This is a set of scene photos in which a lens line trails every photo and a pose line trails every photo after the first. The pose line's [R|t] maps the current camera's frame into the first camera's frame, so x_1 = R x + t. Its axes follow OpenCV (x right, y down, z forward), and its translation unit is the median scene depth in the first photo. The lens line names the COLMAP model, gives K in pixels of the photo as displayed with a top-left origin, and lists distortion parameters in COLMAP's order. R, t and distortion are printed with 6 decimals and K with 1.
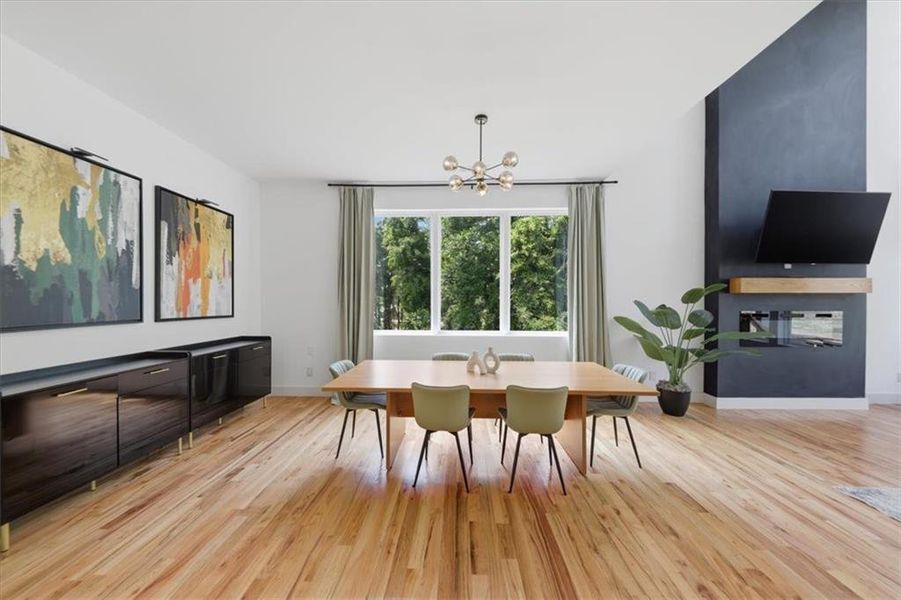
lens RADIAL K [[312.3, 0, 447.2], [0, 312.3, 304.6], [0, 0, 1]] dist [0.026726, -0.011871]
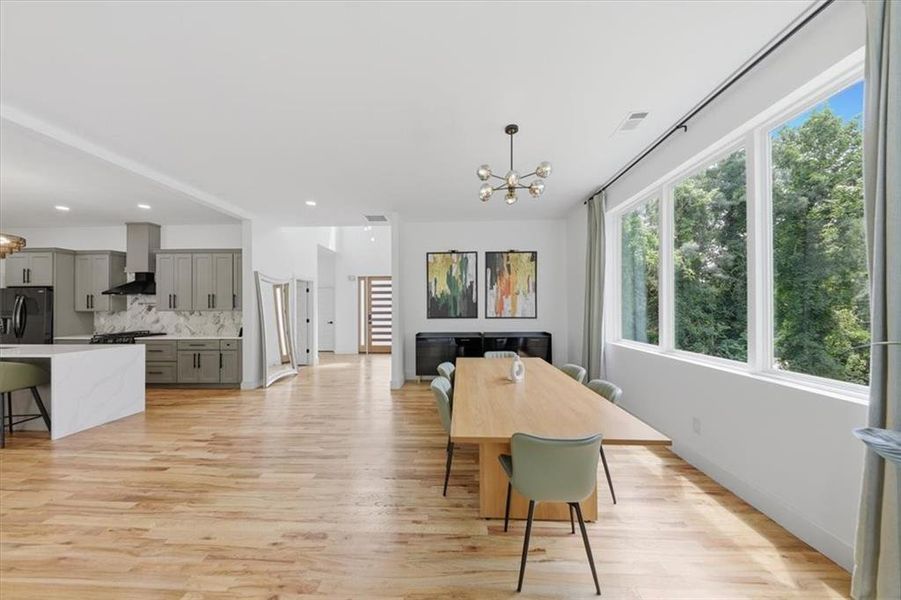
lens RADIAL K [[308.7, 0, 448.8], [0, 308.7, 306.1], [0, 0, 1]] dist [0.025572, -0.009660]
pose [[-0.008199, -0.007065, -0.999941, 0.929111], [-0.005724, 0.999959, -0.007018, -0.008640], [0.999950, 0.005666, -0.008239, 0.675729]]
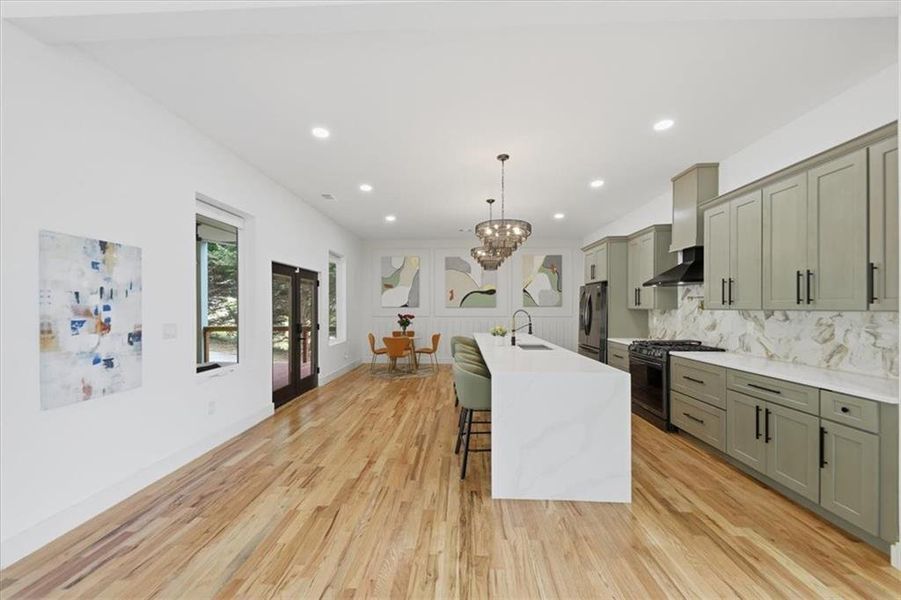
lens RADIAL K [[330.4, 0, 447.1], [0, 330.4, 305.6], [0, 0, 1]] dist [0.027659, -0.011440]
pose [[-0.999975, -0.004309, 0.005581, 0.051423], [-0.004290, 0.999984, 0.003564, 0.002167], [-0.005596, 0.003540, -0.999978, 0.136513]]
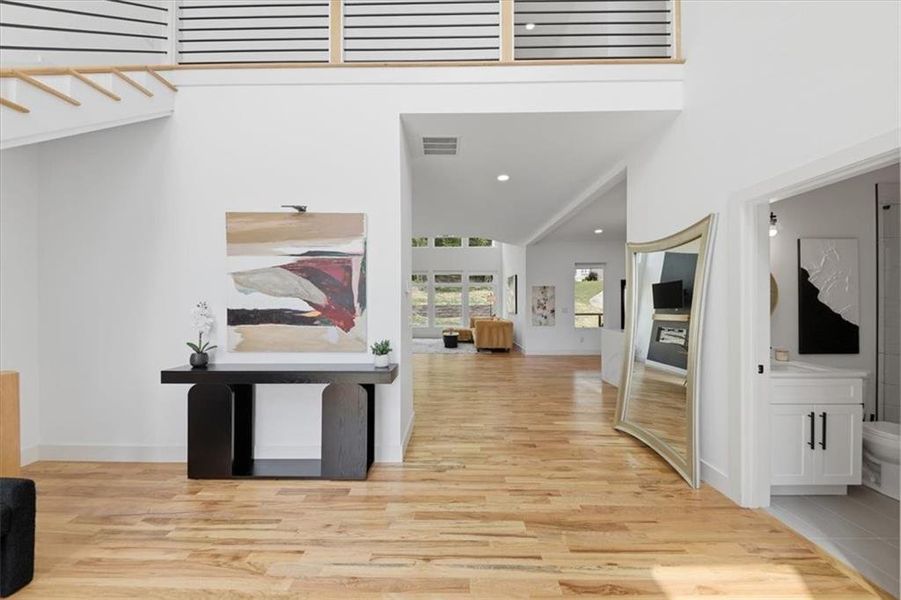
lens RADIAL K [[312.3, 0, 447.2], [0, 312.3, 304.6], [0, 0, 1]] dist [0.026726, -0.011871]
pose [[-0.027264, -0.007579, 0.999600, -1.691857], [0.011537, 0.999902, 0.007896, -0.005074], [-0.999562, 0.011748, -0.027174, 0.303827]]
